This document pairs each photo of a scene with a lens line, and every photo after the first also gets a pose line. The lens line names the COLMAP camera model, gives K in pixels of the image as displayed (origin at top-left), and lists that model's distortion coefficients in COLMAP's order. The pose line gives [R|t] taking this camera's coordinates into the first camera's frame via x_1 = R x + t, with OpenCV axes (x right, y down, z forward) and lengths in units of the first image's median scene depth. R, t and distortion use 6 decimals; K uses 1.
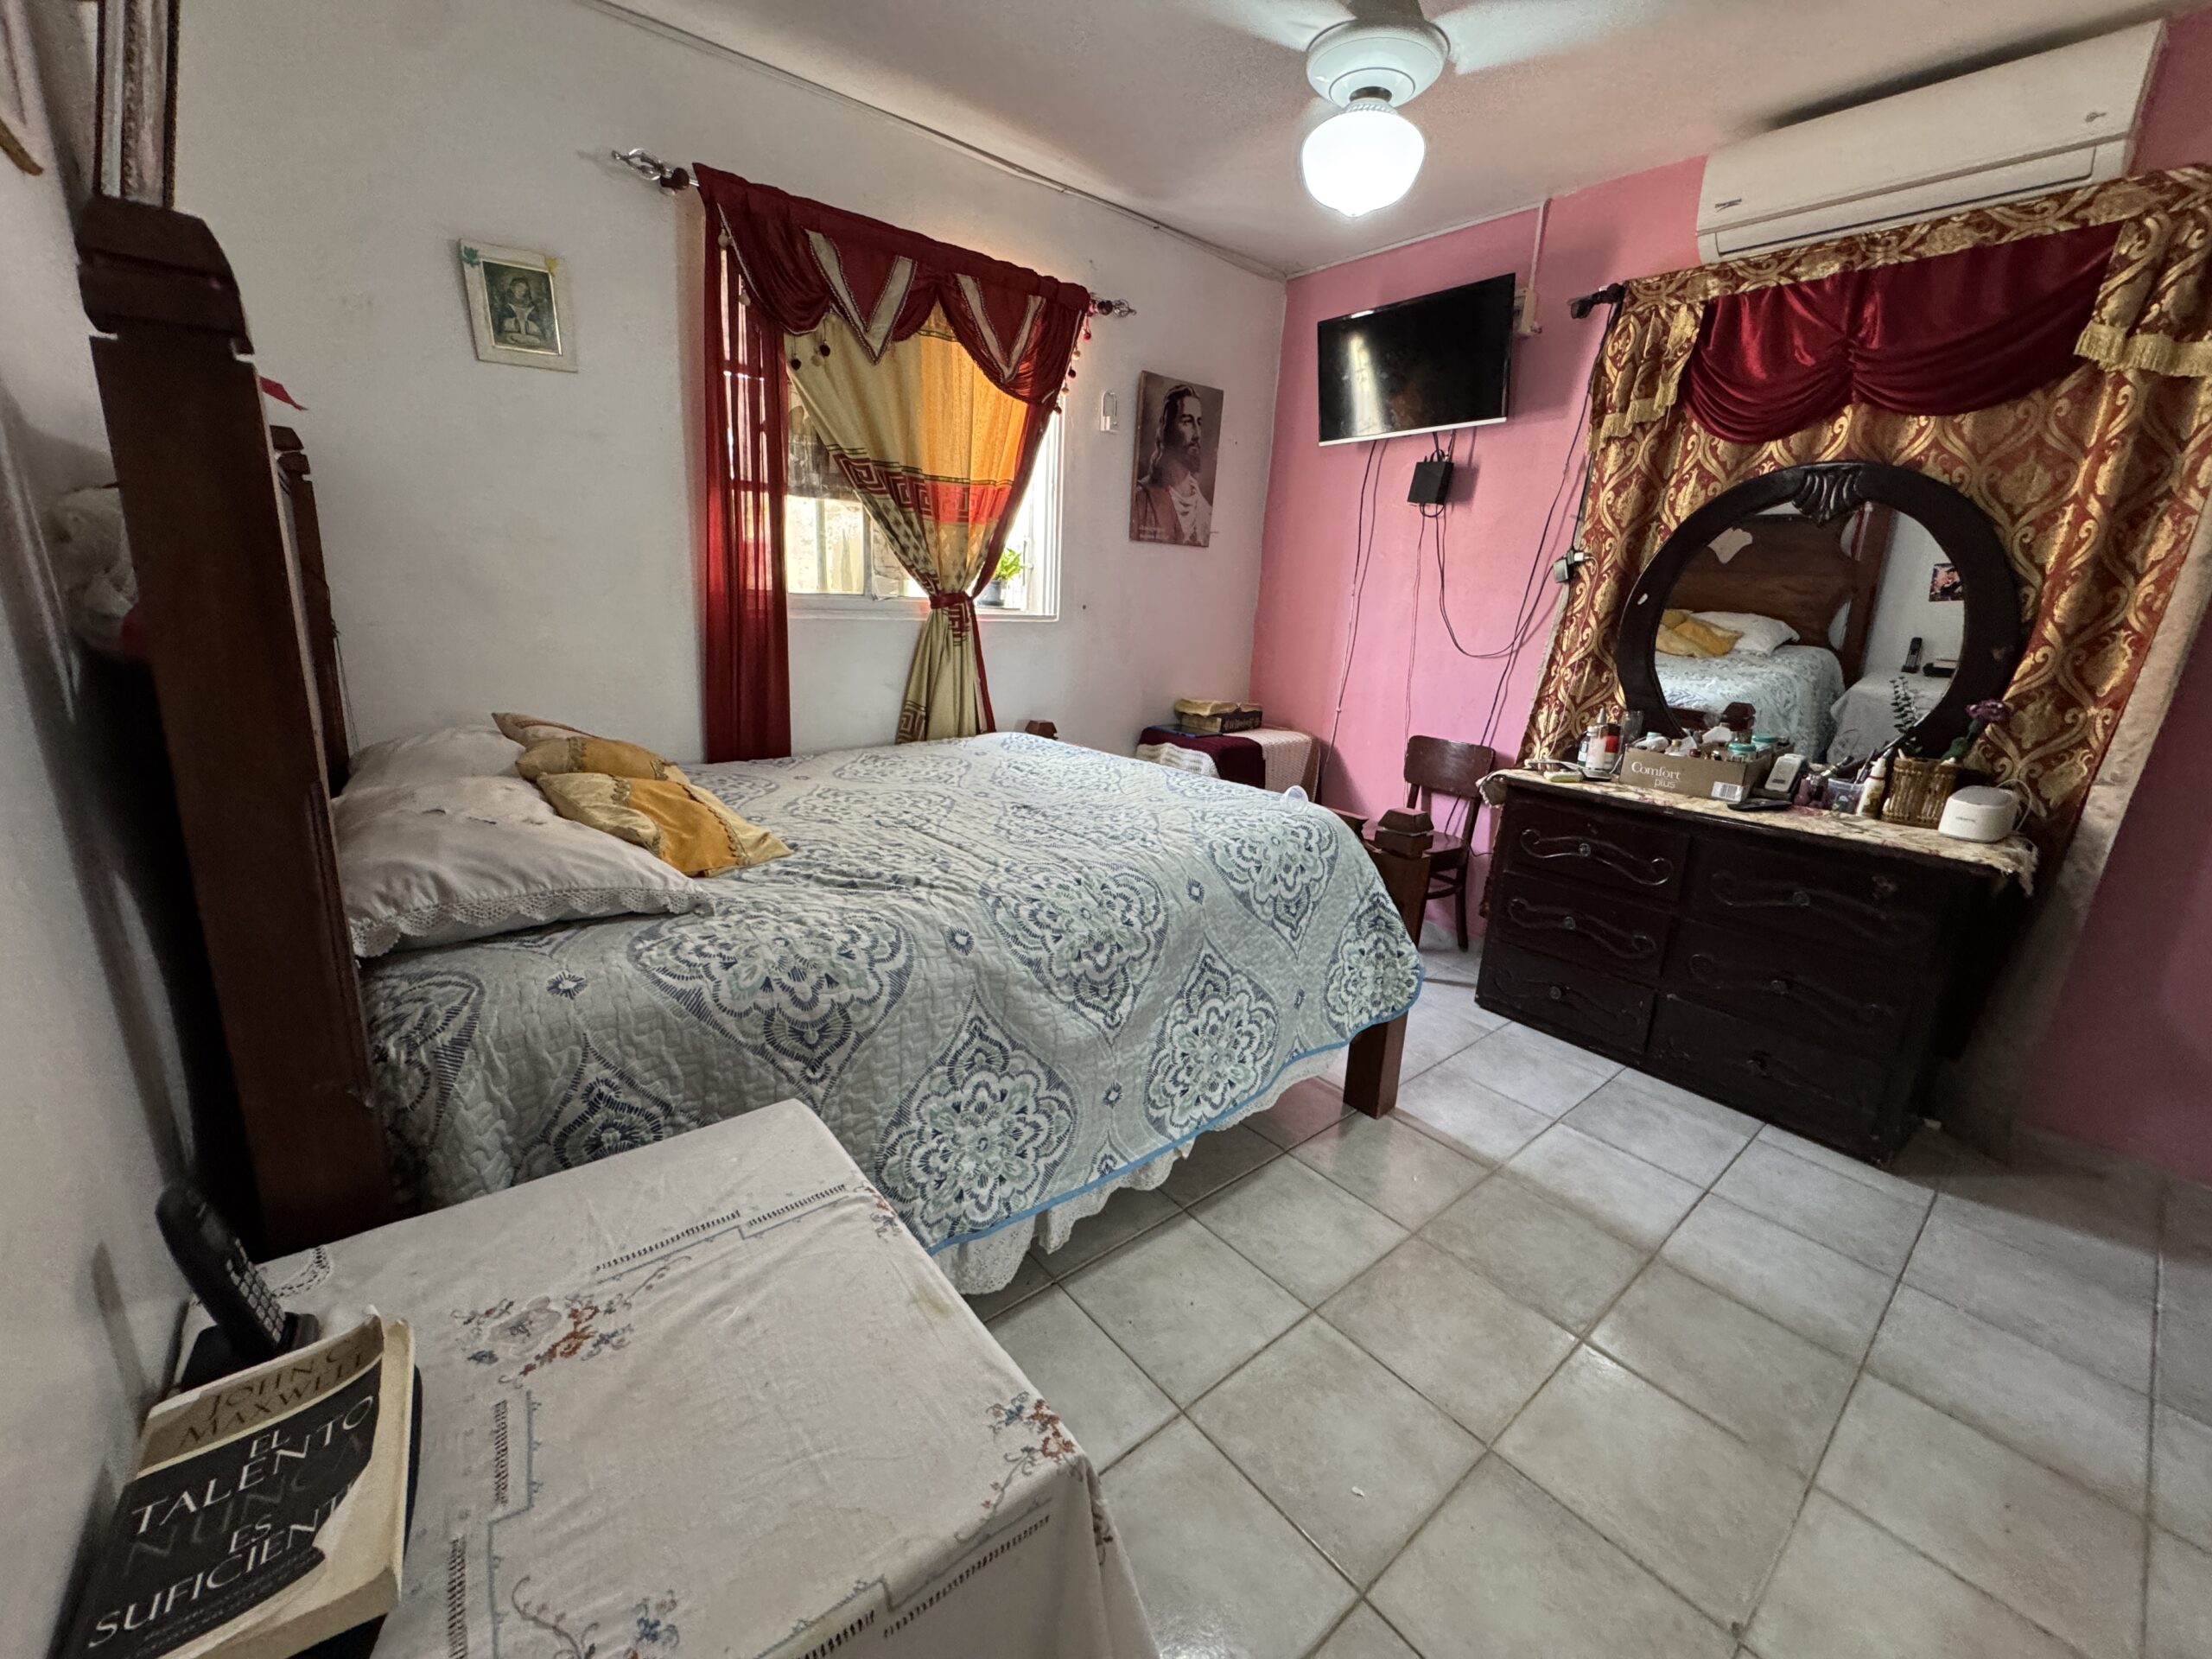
lens RADIAL K [[887.0, 0, 1105.7], [0, 887.0, 826.3], [0, 0, 1]] dist [-0.005934, 0.000761]
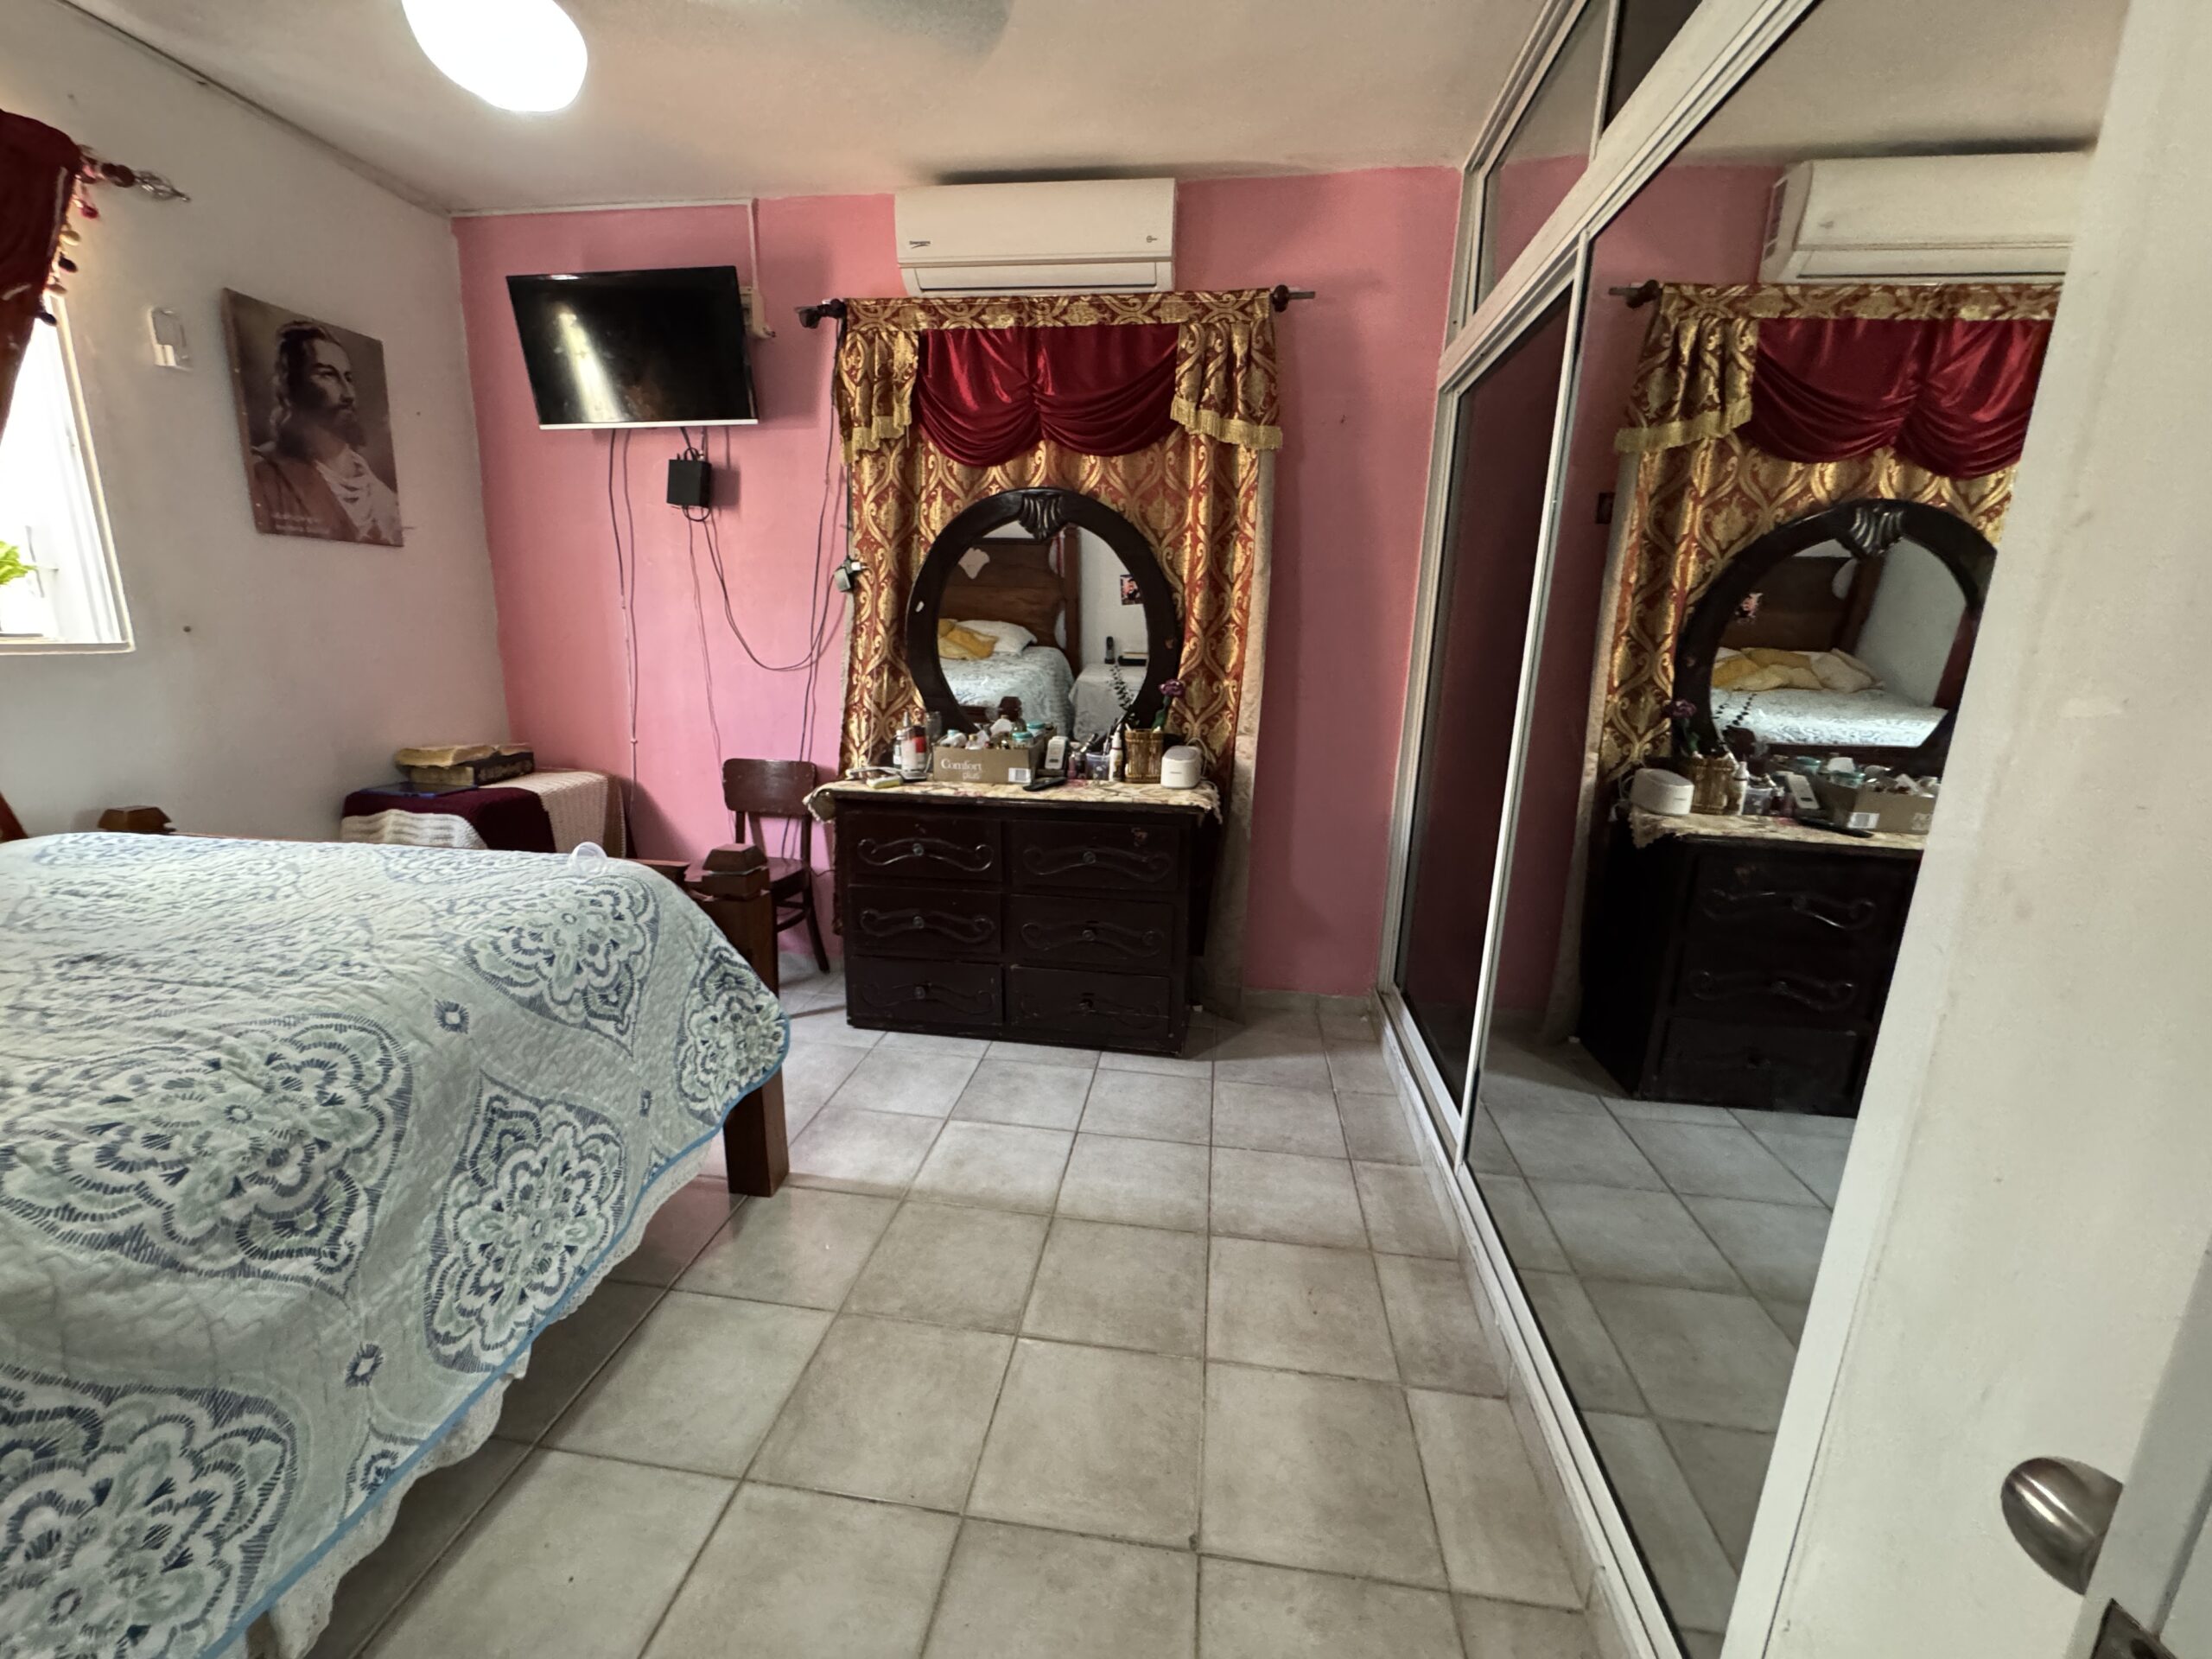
lens RADIAL K [[887.0, 0, 1106.7], [0, 887.0, 835.5], [0, 0, 1]] dist [-0.005934, 0.000761]
pose [[0.738004, -0.176421, 0.651326, 0.041240], [0.182085, 0.981479, 0.059531, -0.012899], [-0.649766, 0.074663, 0.756459, 0.091050]]
